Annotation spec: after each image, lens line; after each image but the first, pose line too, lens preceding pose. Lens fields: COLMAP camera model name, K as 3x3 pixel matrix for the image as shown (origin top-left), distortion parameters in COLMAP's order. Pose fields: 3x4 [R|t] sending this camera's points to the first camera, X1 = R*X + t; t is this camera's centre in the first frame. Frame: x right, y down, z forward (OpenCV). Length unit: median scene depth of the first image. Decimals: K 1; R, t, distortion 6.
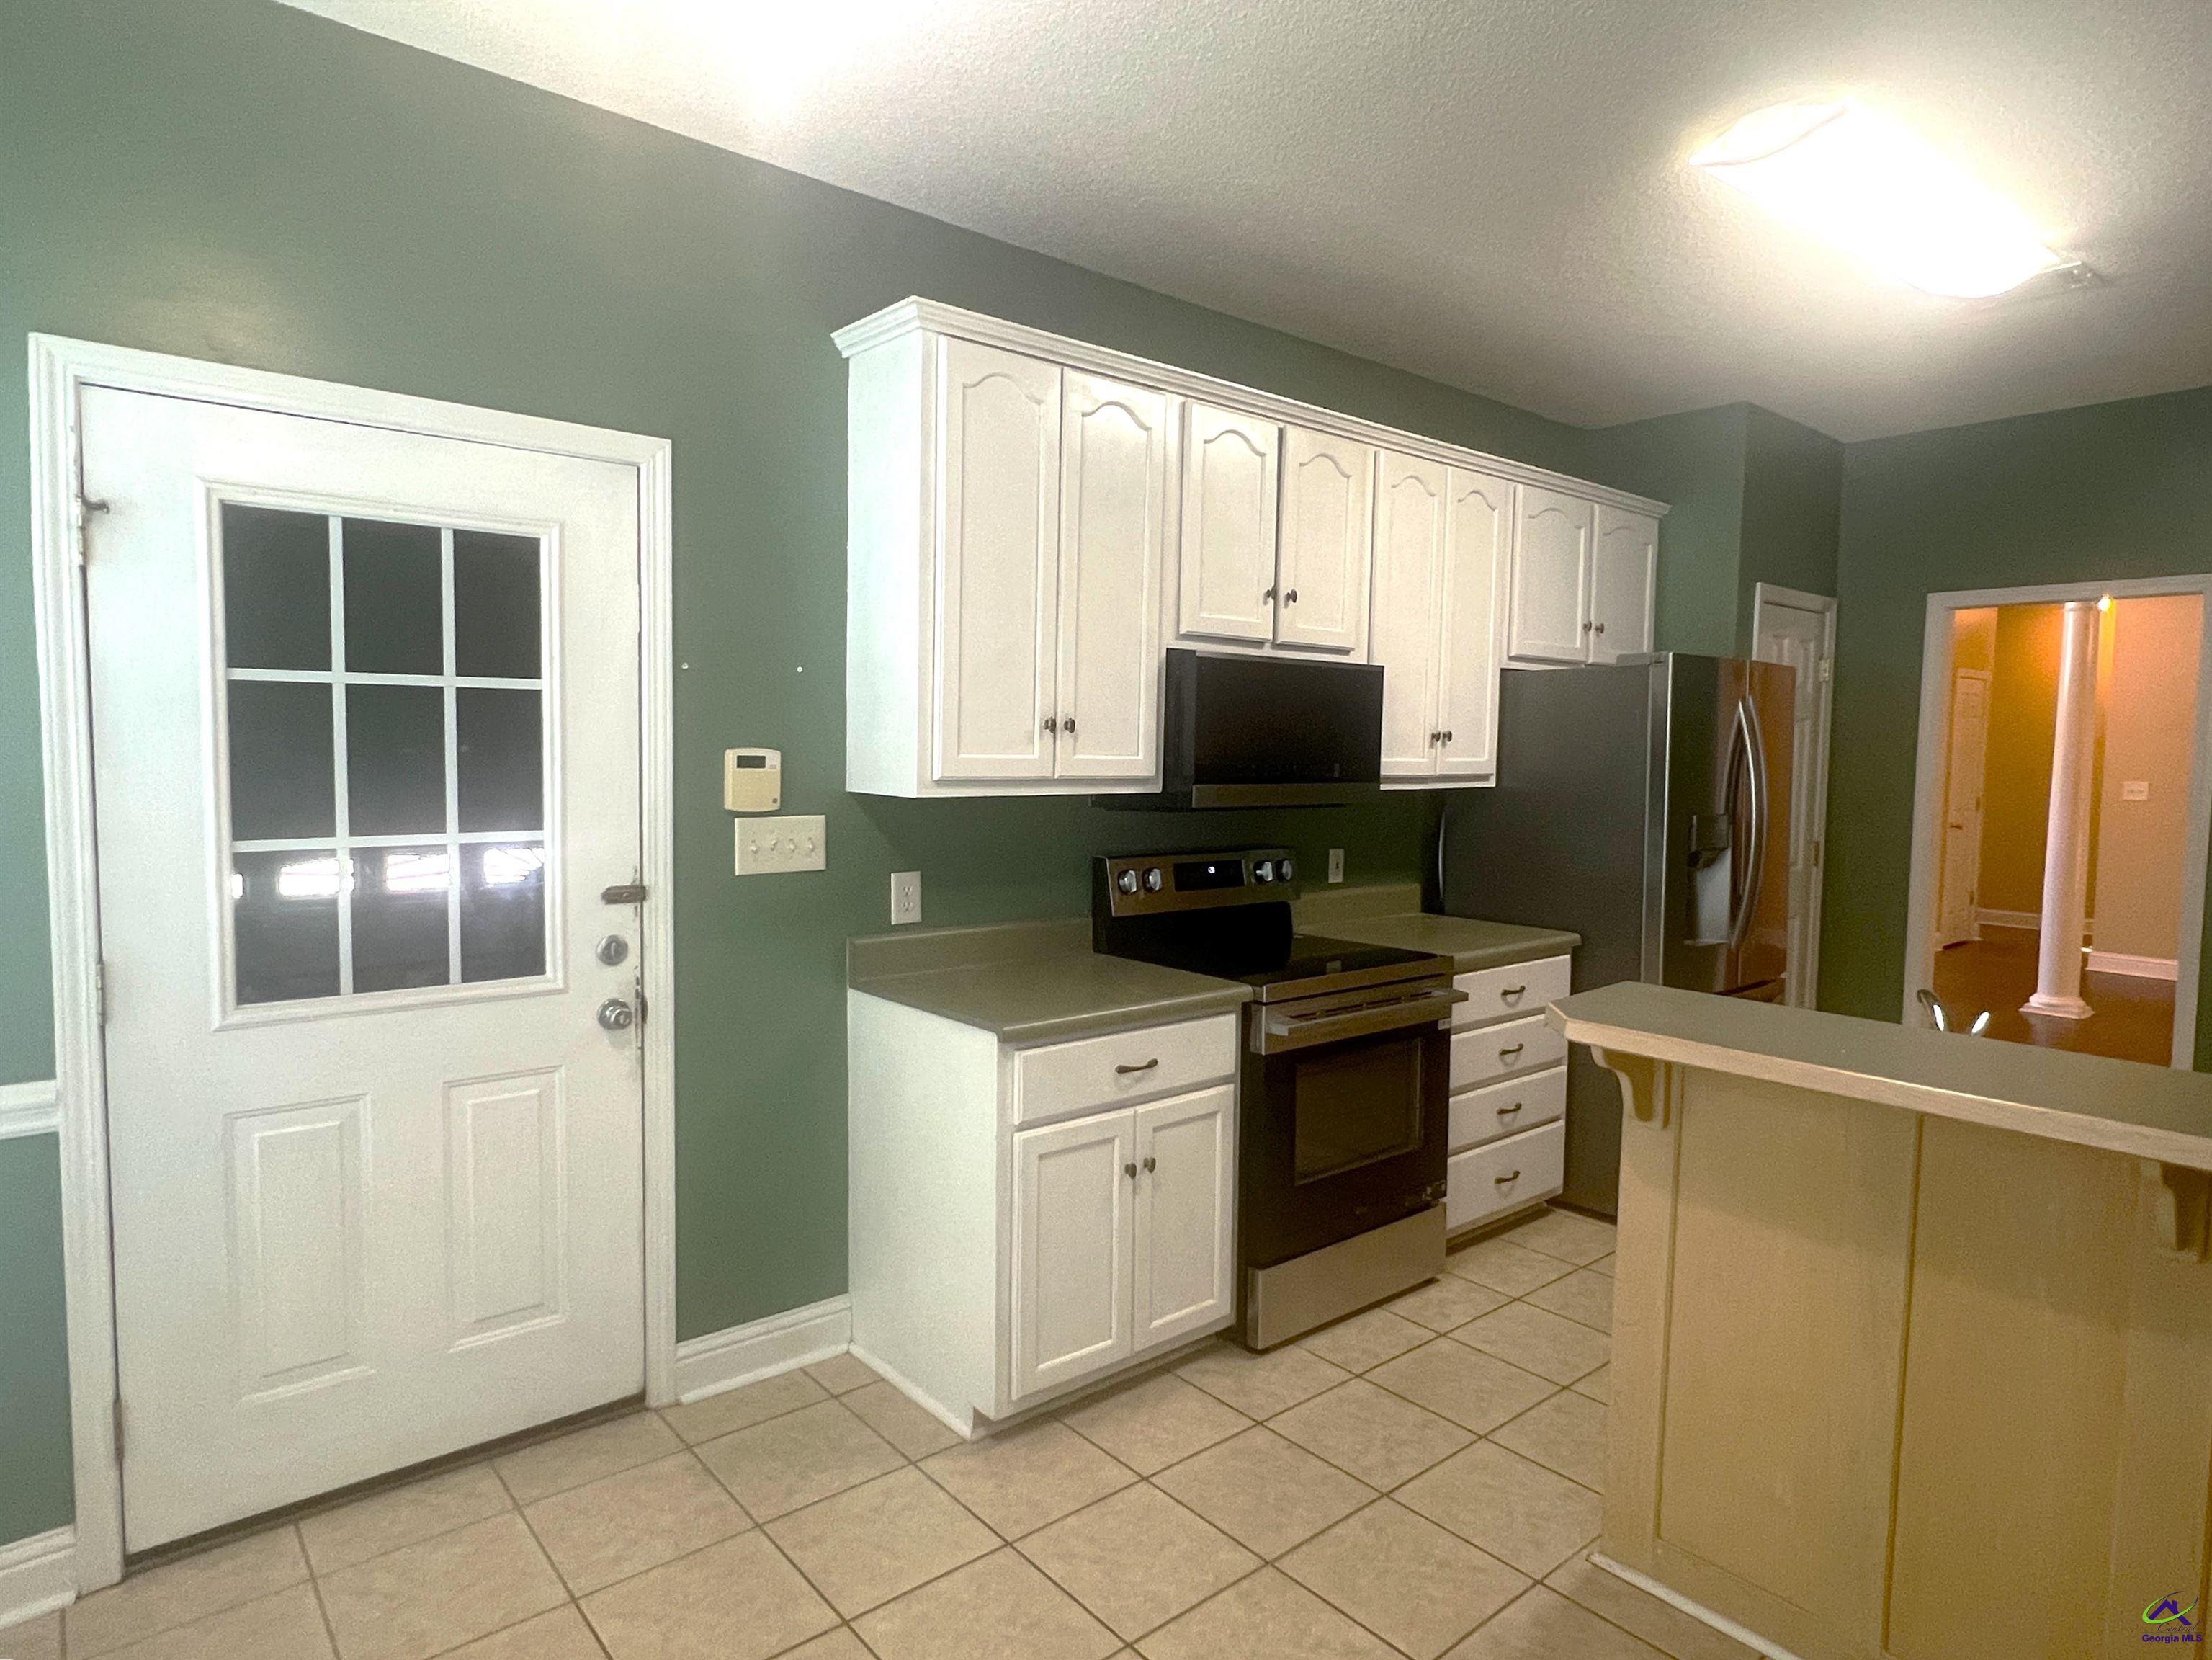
lens RADIAL K [[1259.5, 0, 1113.3], [0, 1259.5, 841.9], [0, 0, 1]] dist [0.001476, 0.000185]
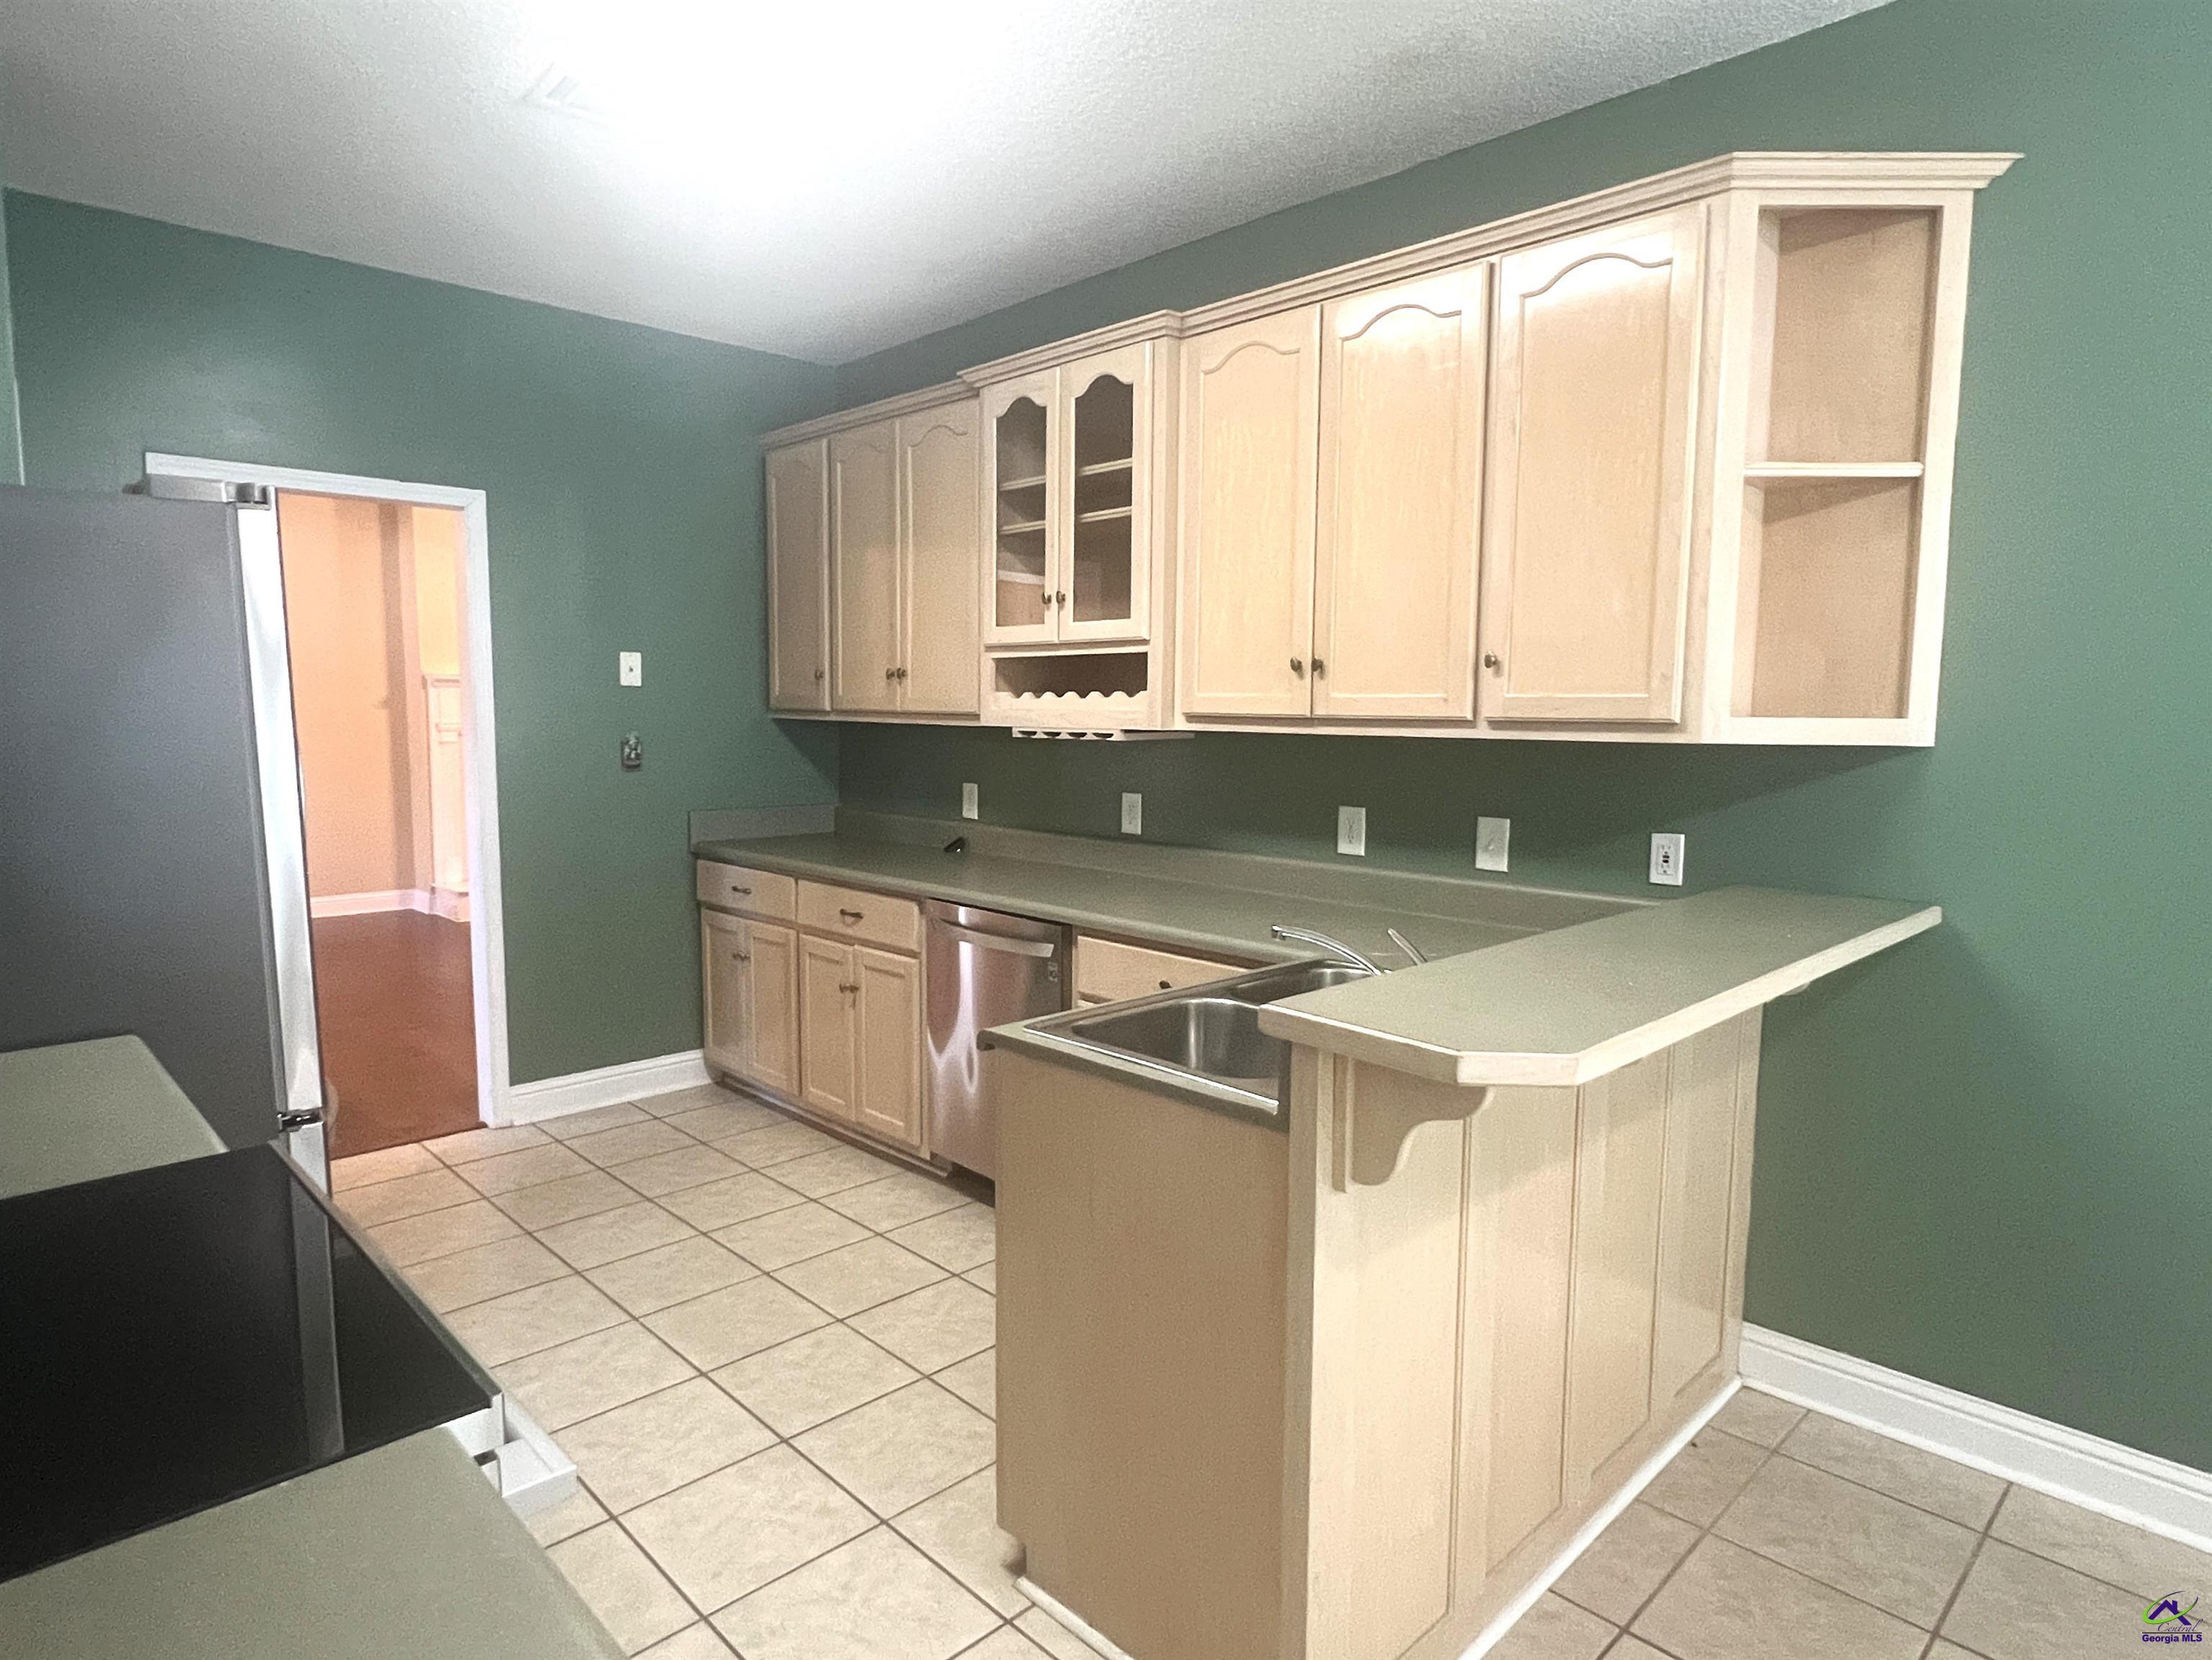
lens RADIAL K [[1259.5, 0, 1115.1], [0, 1259.5, 814.5], [0, 0, 1]] dist [0.001476, 0.000185]
pose [[0.089683, 0.087474, -0.992122, 0.950273], [-0.071382, 0.994138, 0.081200, -0.045599], [0.993409, 0.063537, 0.095401, 0.760863]]
